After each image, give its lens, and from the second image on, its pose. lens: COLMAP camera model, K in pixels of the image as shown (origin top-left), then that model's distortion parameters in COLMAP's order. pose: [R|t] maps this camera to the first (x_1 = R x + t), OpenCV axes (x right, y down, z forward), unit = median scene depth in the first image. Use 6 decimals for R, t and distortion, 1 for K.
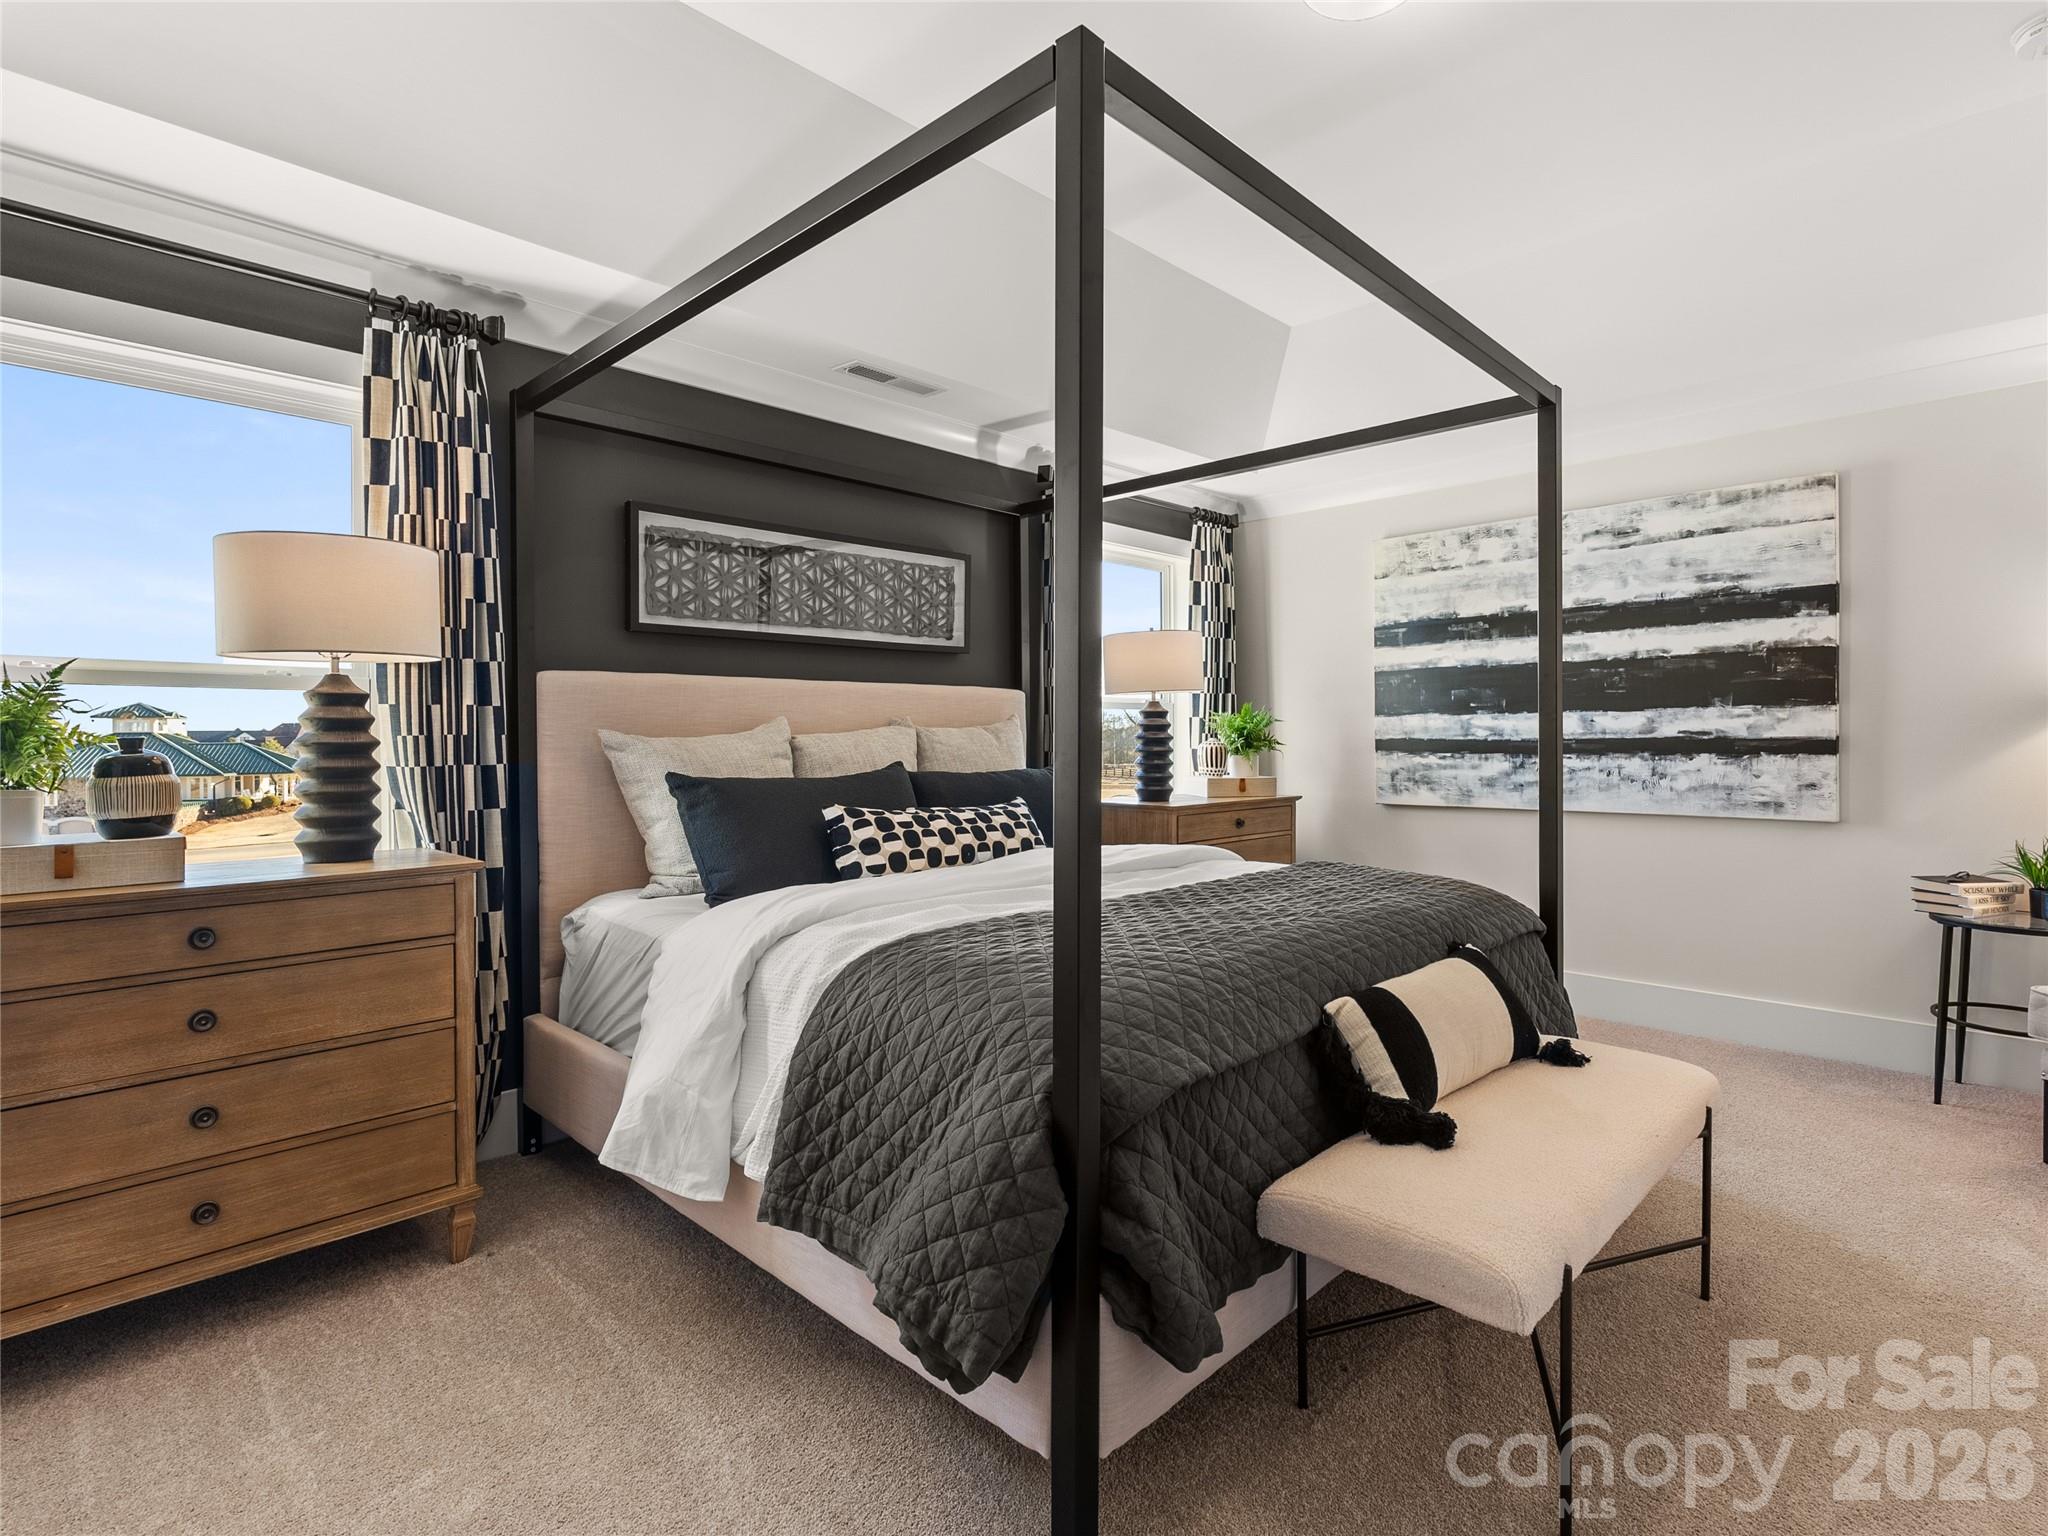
lens RADIAL K [[1016.3, 0, 1035.7], [0, 1016.3, 761.9], [0, 0, 1]] dist [-0.006548, 0.002299]
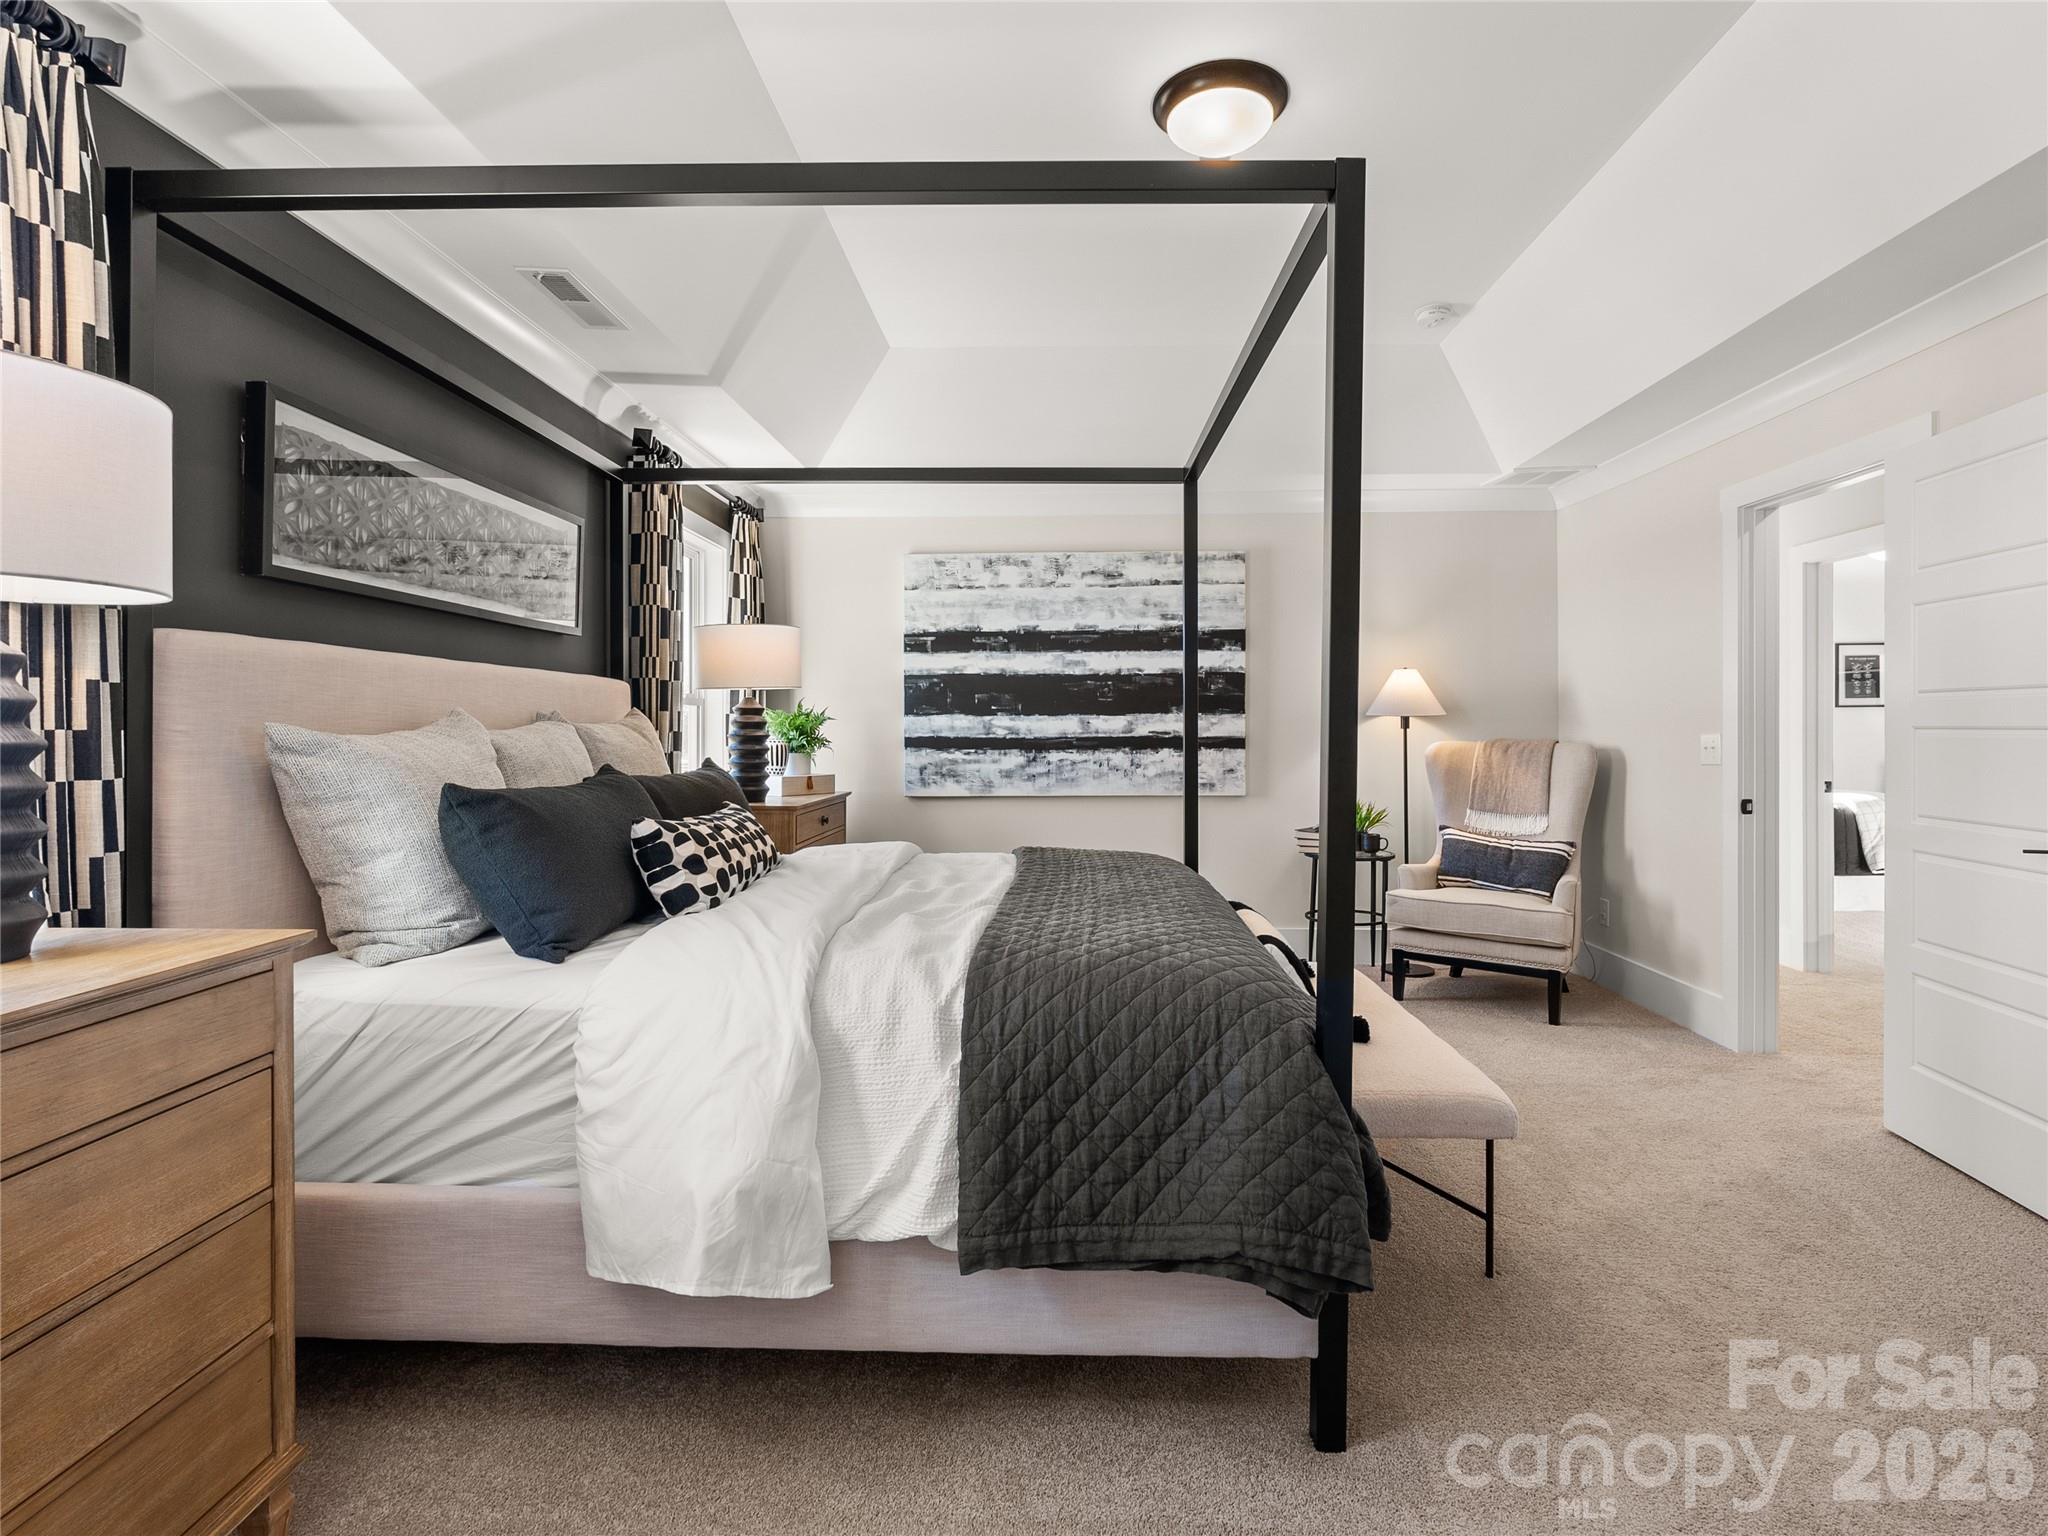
lens RADIAL K [[1016.3, 0, 1041.0], [0, 1016.3, 749.7], [0, 0, 1]] dist [-0.006548, 0.002299]
pose [[0.738816, -0.007826, 0.673862, -0.372691], [0.014019, 0.999895, -0.003757, -0.003821], [-0.673761, 0.012223, 0.738848, 0.127997]]
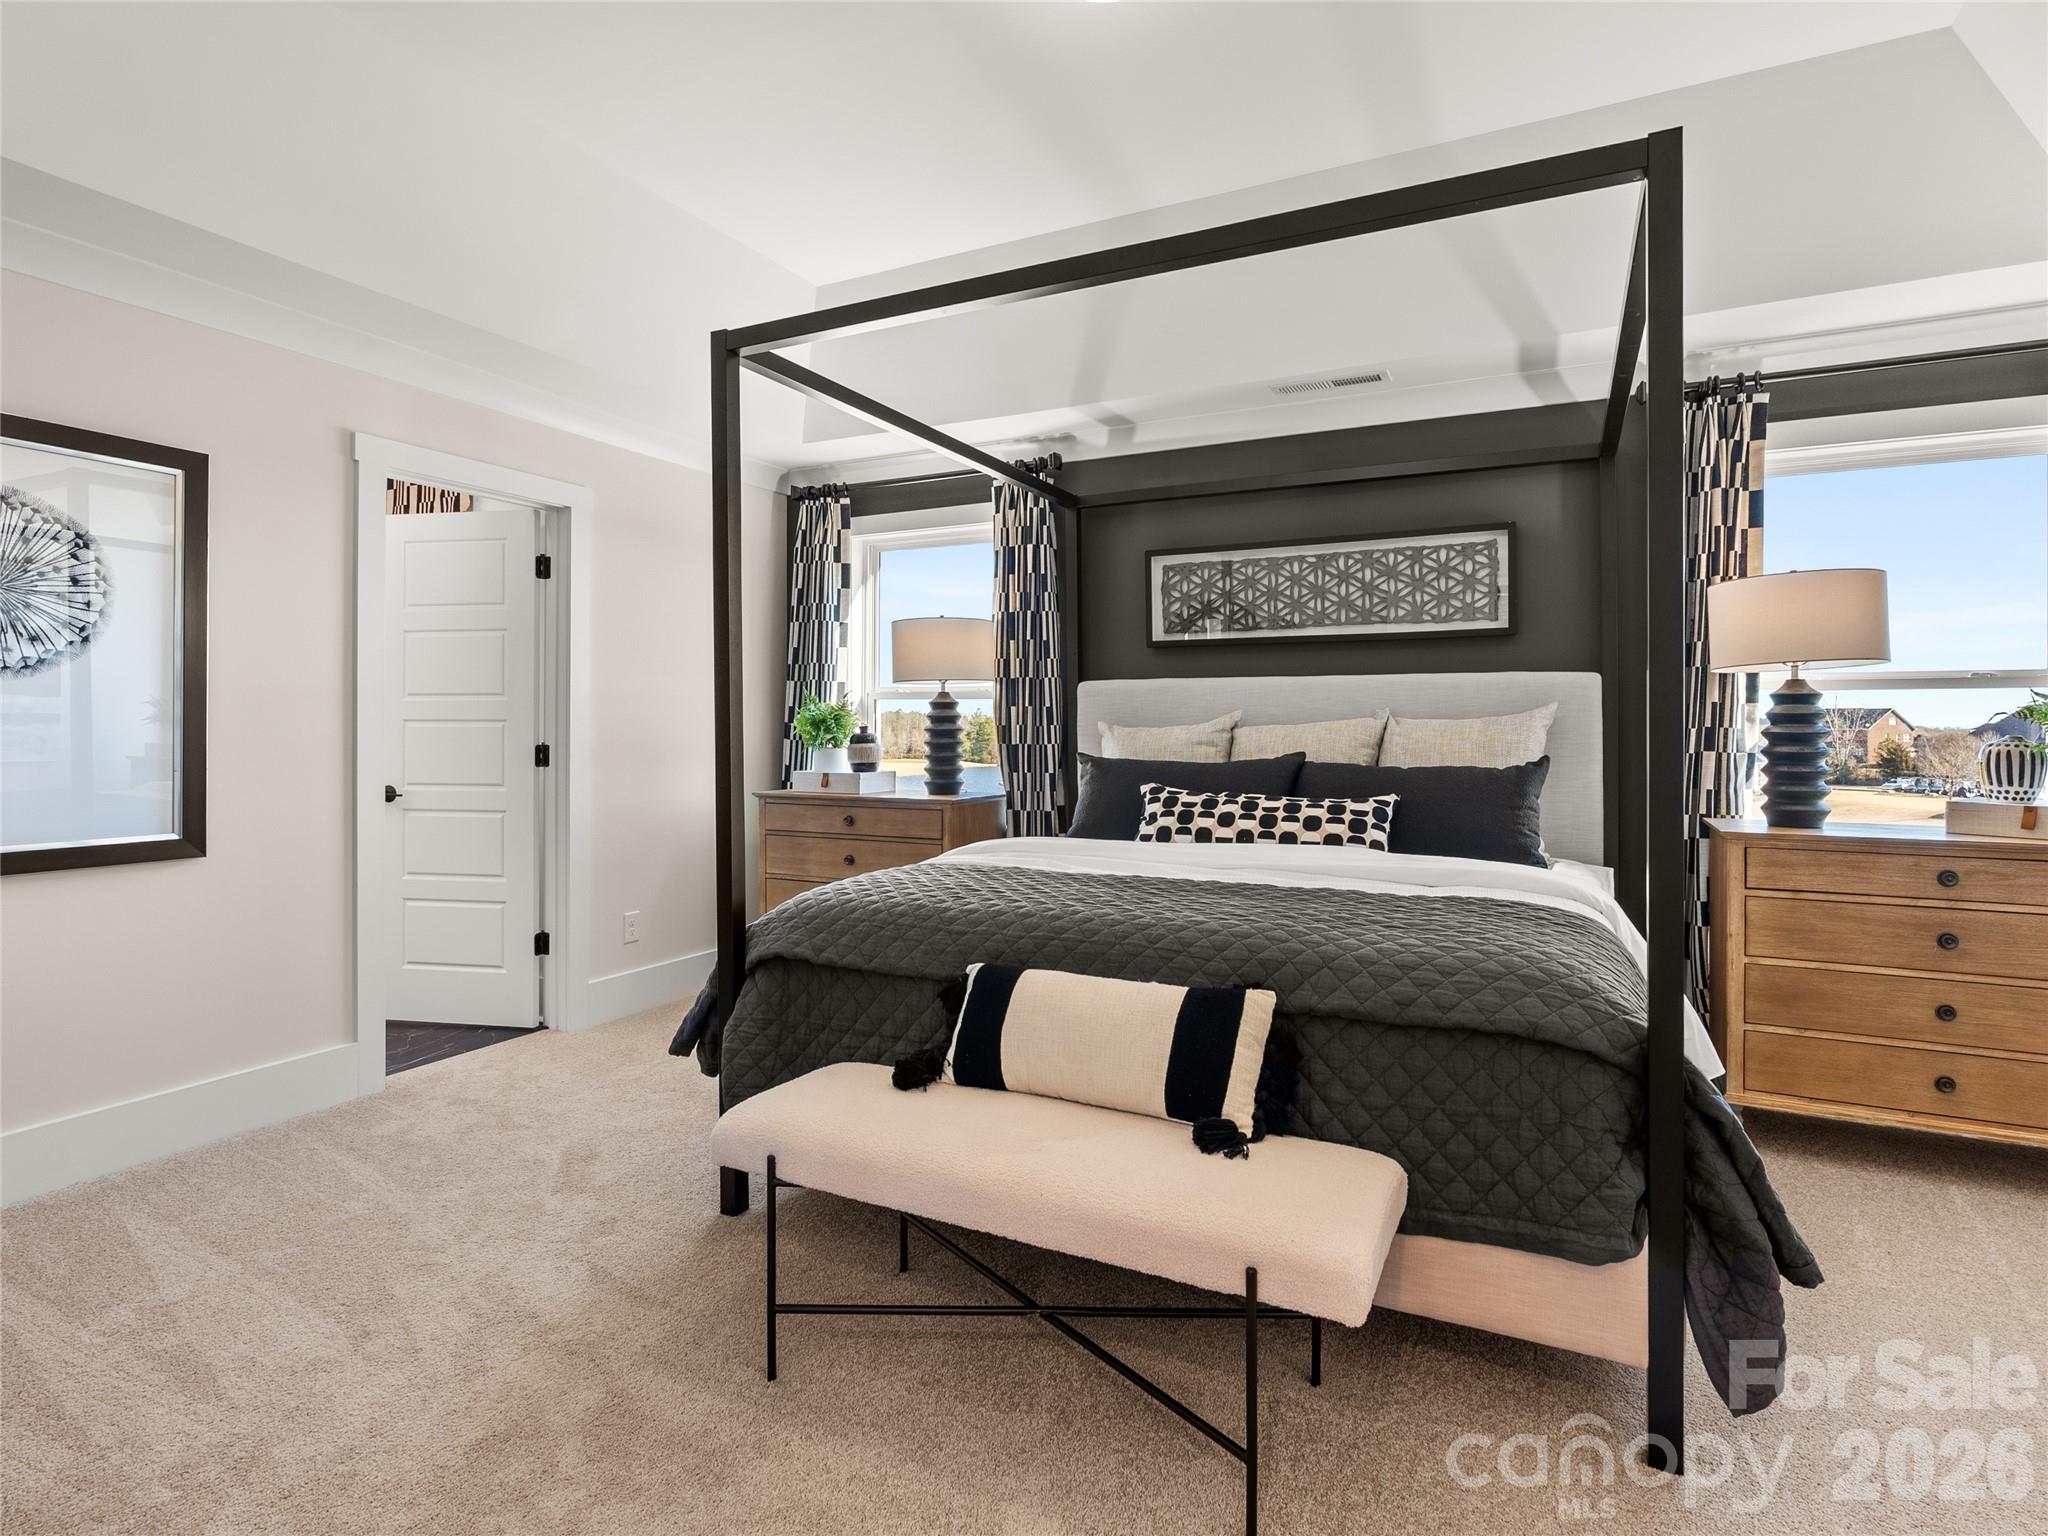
lens RADIAL K [[1058.9, 0, 1046.0], [0, 1058.9, 728.2], [0, 0, 1]] dist [-0.017227, 0.000407]
pose [[0.312244, -0.000018, -0.950002, 0.695611], [-0.034298, 0.999348, -0.011292, -0.002727], [0.949383, 0.036109, 0.312040, 0.353790]]
